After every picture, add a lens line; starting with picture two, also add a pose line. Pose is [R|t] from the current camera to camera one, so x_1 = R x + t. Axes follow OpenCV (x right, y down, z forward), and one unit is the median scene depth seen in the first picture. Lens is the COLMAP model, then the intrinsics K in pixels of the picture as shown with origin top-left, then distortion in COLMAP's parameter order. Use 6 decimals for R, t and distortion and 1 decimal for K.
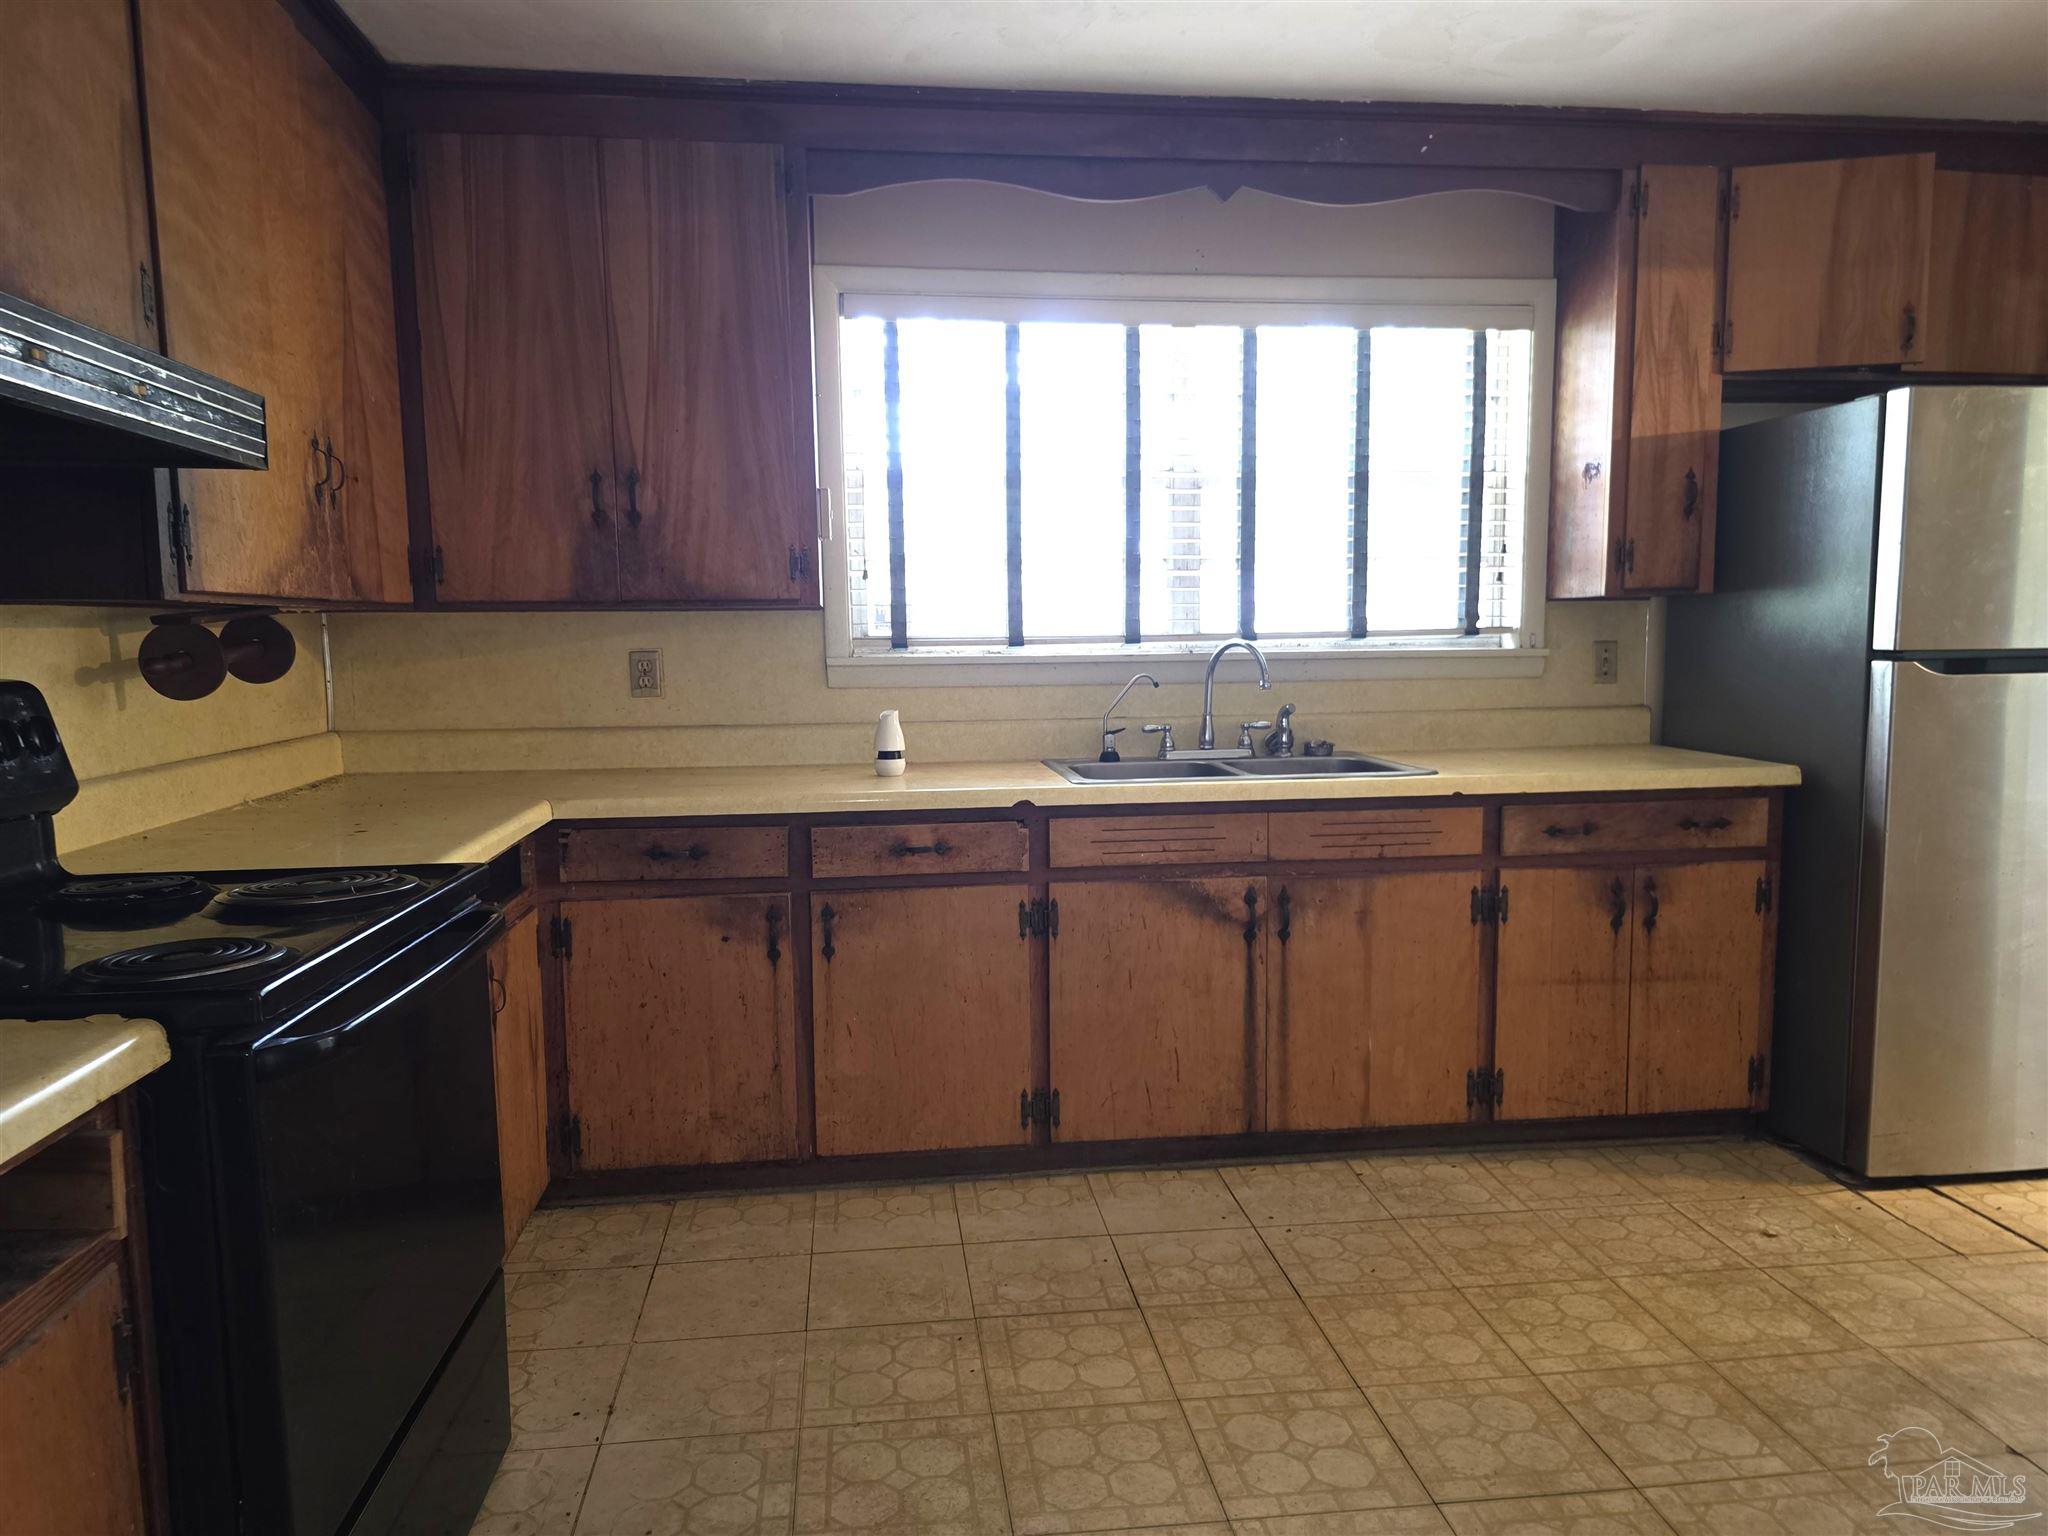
lens RADIAL K [[1374.4, 0, 1027.4], [0, 1374.4, 772.3], [0, 0, 1]] dist [0.040777, -0.026349]
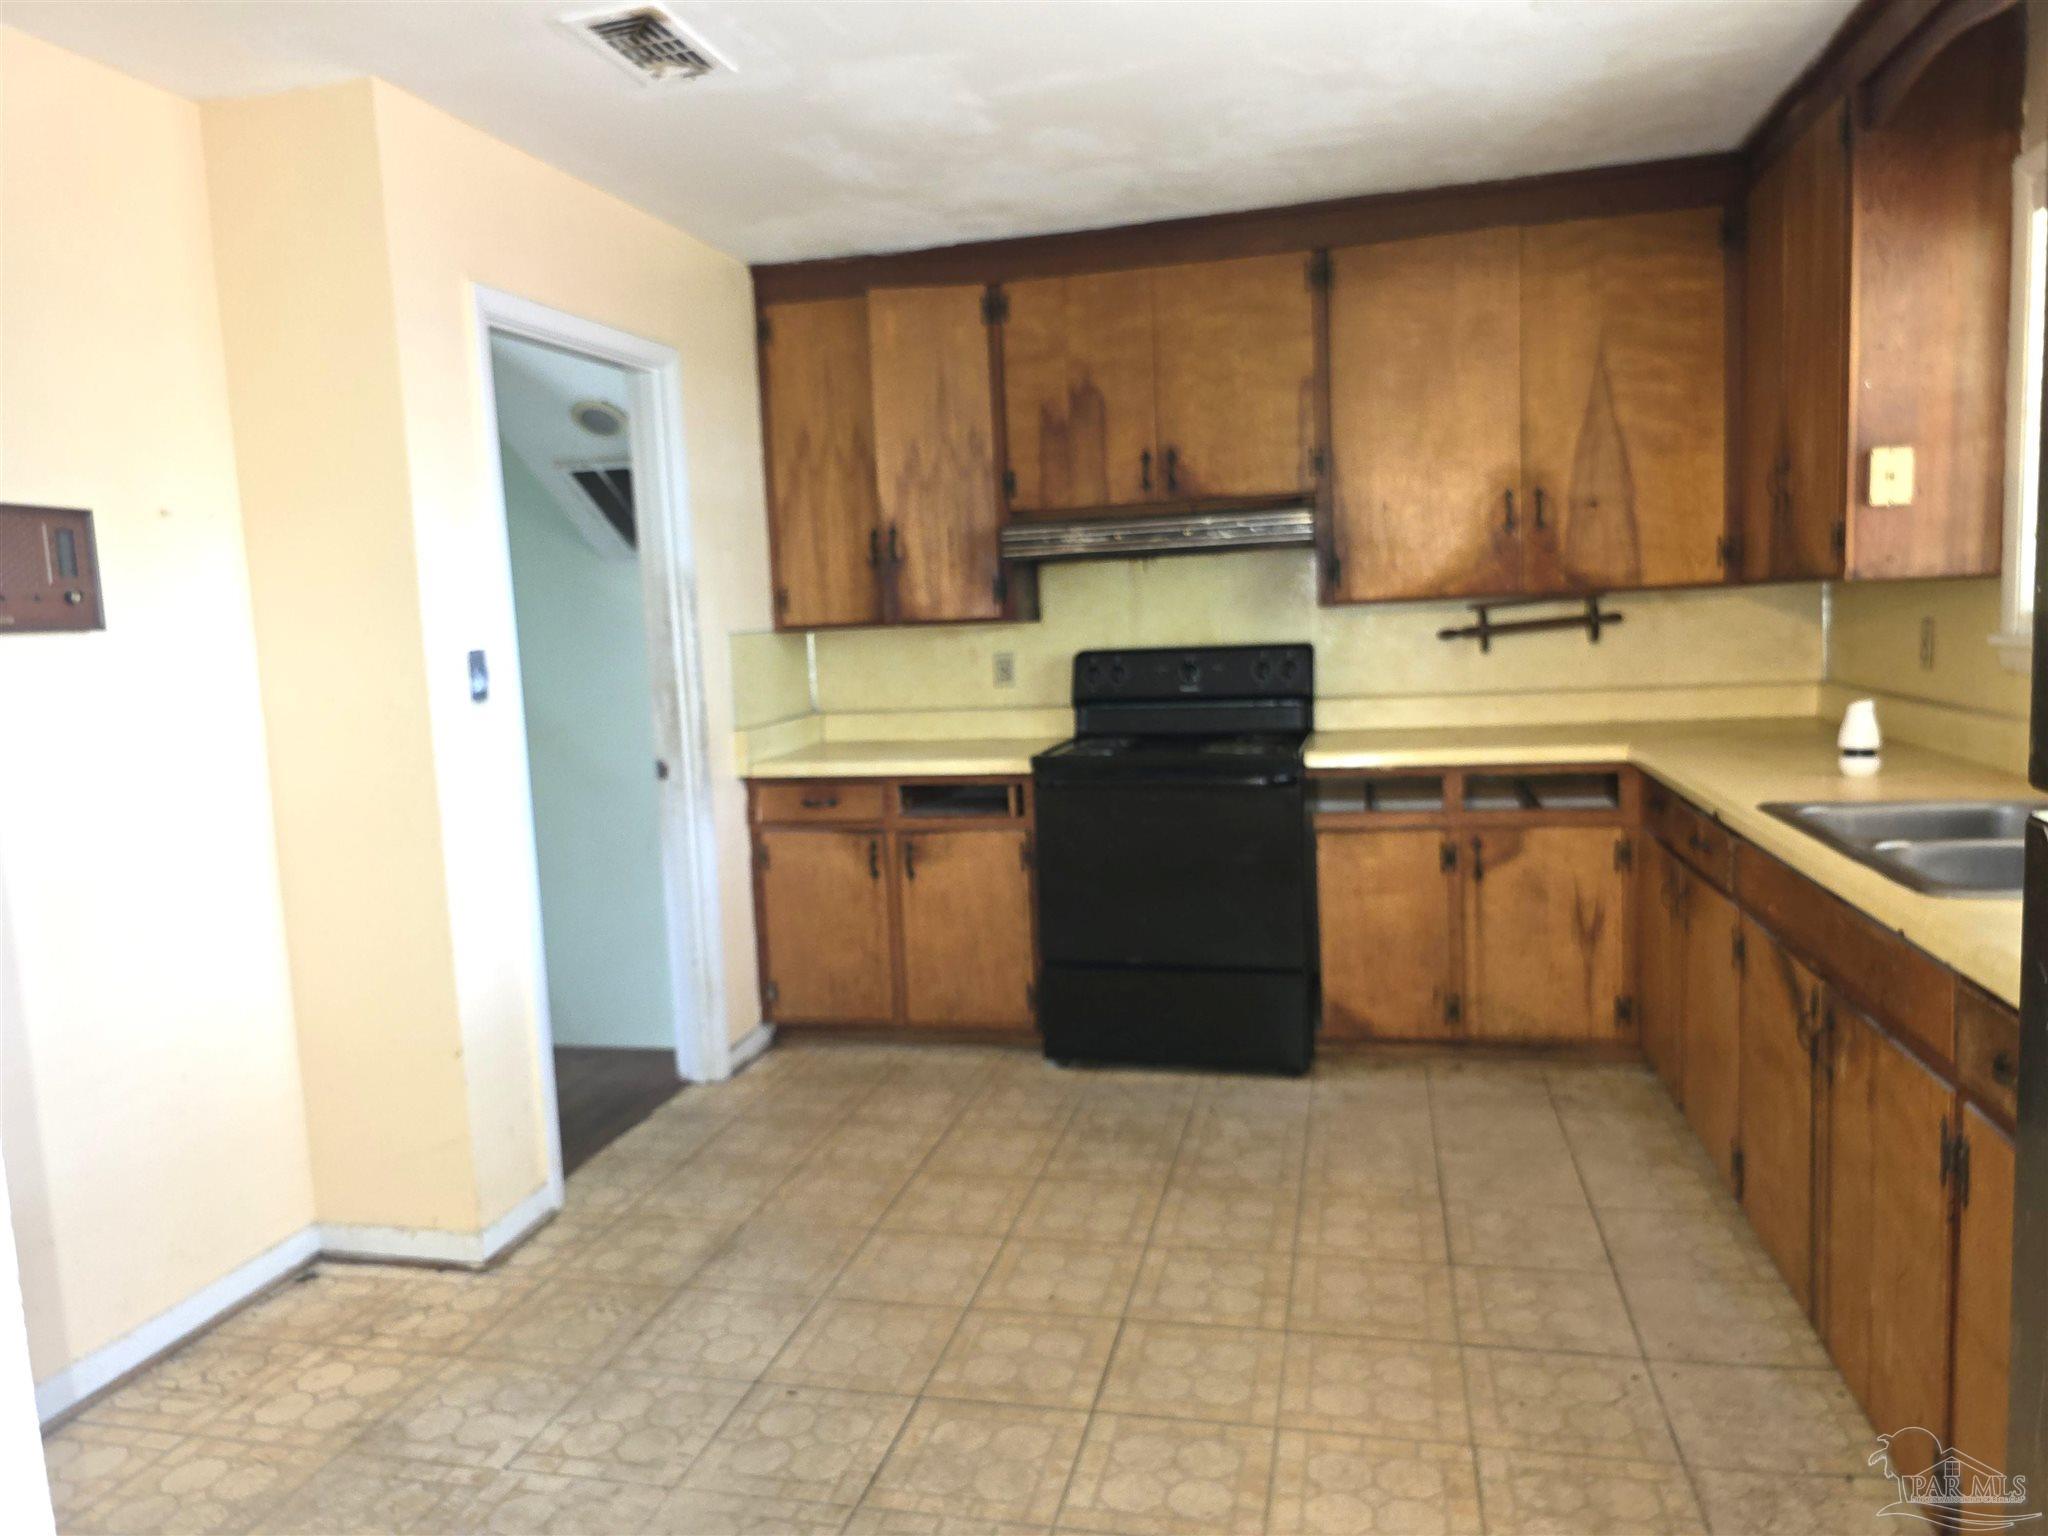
lens RADIAL K [[1374.4, 0, 1029.0], [0, 1374.4, 766.3], [0, 0, 1]] dist [0.040777, -0.026349]
pose [[-0.339173, 0.130293, -0.931657, 1.256104], [-0.050412, 0.986422, 0.156305, -0.160711], [0.939372, 0.099981, -0.328000, 1.103698]]
